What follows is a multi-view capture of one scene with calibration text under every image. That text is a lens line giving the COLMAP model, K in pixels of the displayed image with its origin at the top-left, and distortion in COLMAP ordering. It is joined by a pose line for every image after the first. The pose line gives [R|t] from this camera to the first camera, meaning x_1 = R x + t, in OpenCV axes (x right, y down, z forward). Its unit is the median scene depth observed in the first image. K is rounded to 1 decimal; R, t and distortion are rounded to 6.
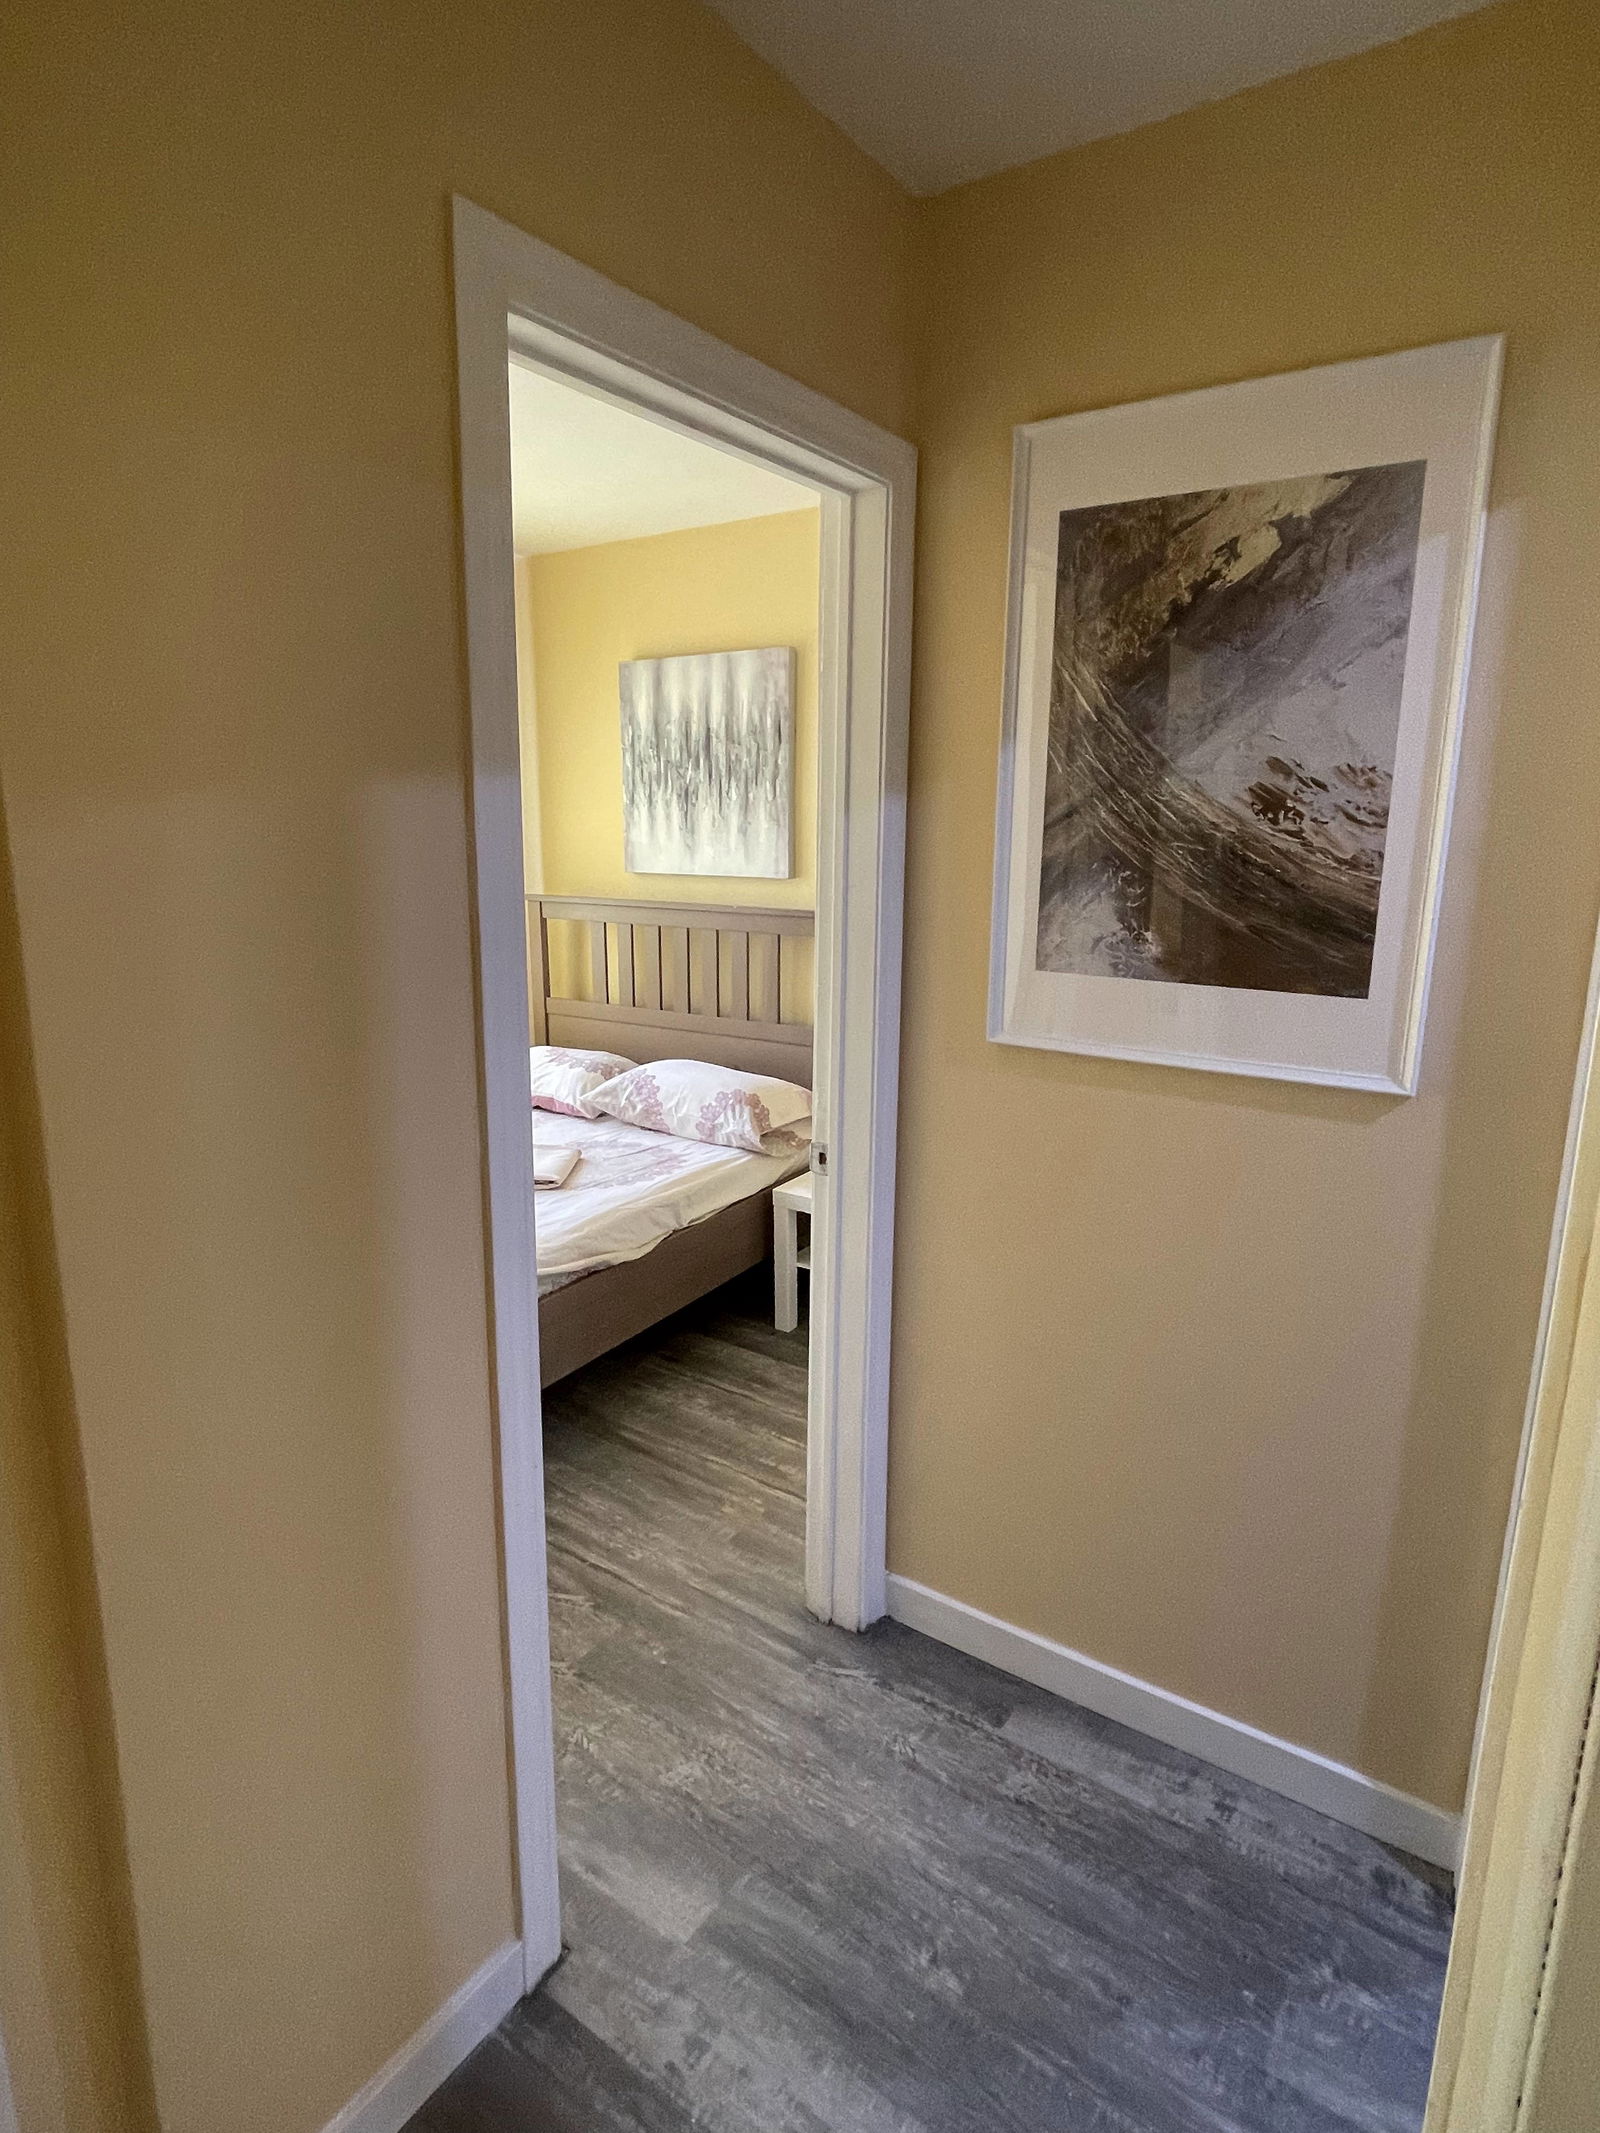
lens RADIAL K [[1160.2, 0, 802.4], [0, 1160.2, 1088.8], [0, 0, 1]] dist [-0.025349, 0.010902]
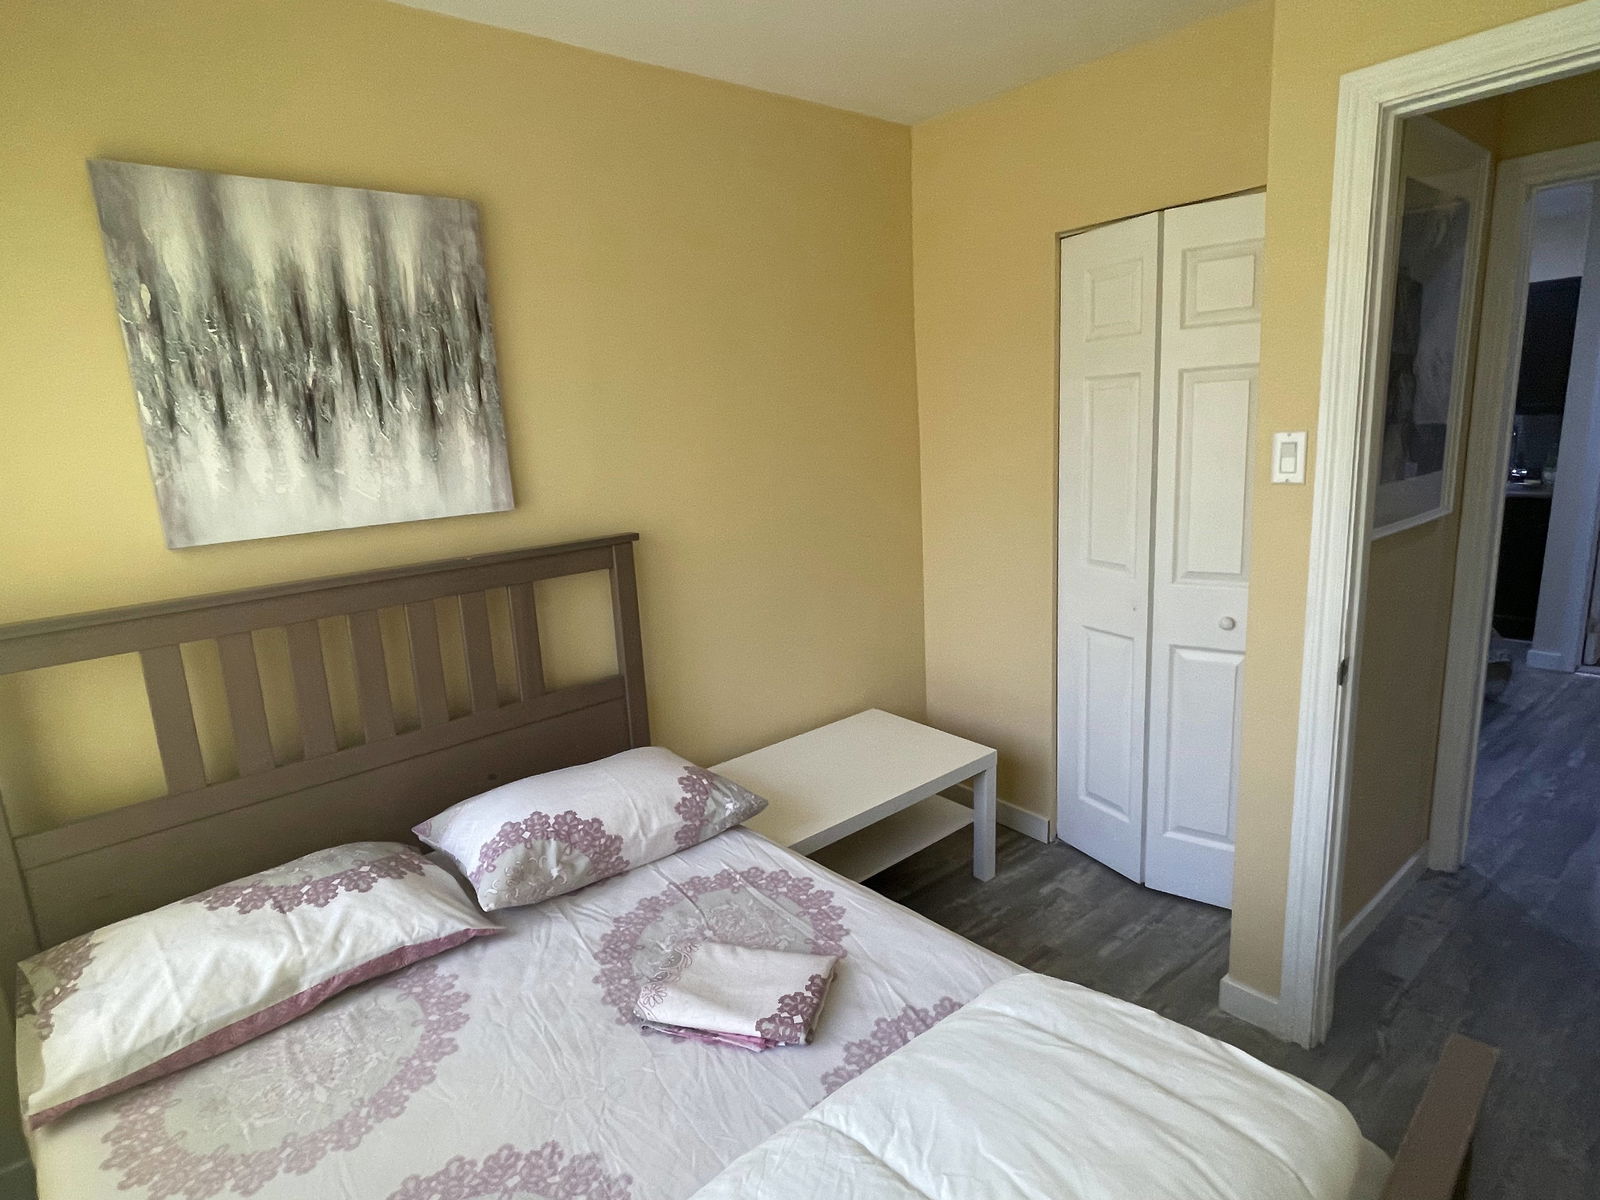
lens RADIAL K [[870.3, 0, 798.1], [0, 870.3, 602.8], [0, 0, 1]] dist [-0.025349, 0.010902]
pose [[0.266780, -0.220171, 0.938271, -0.503128], [0.275440, 0.950367, 0.144693, -0.150986], [-0.923559, 0.219836, 0.314183, 0.649338]]
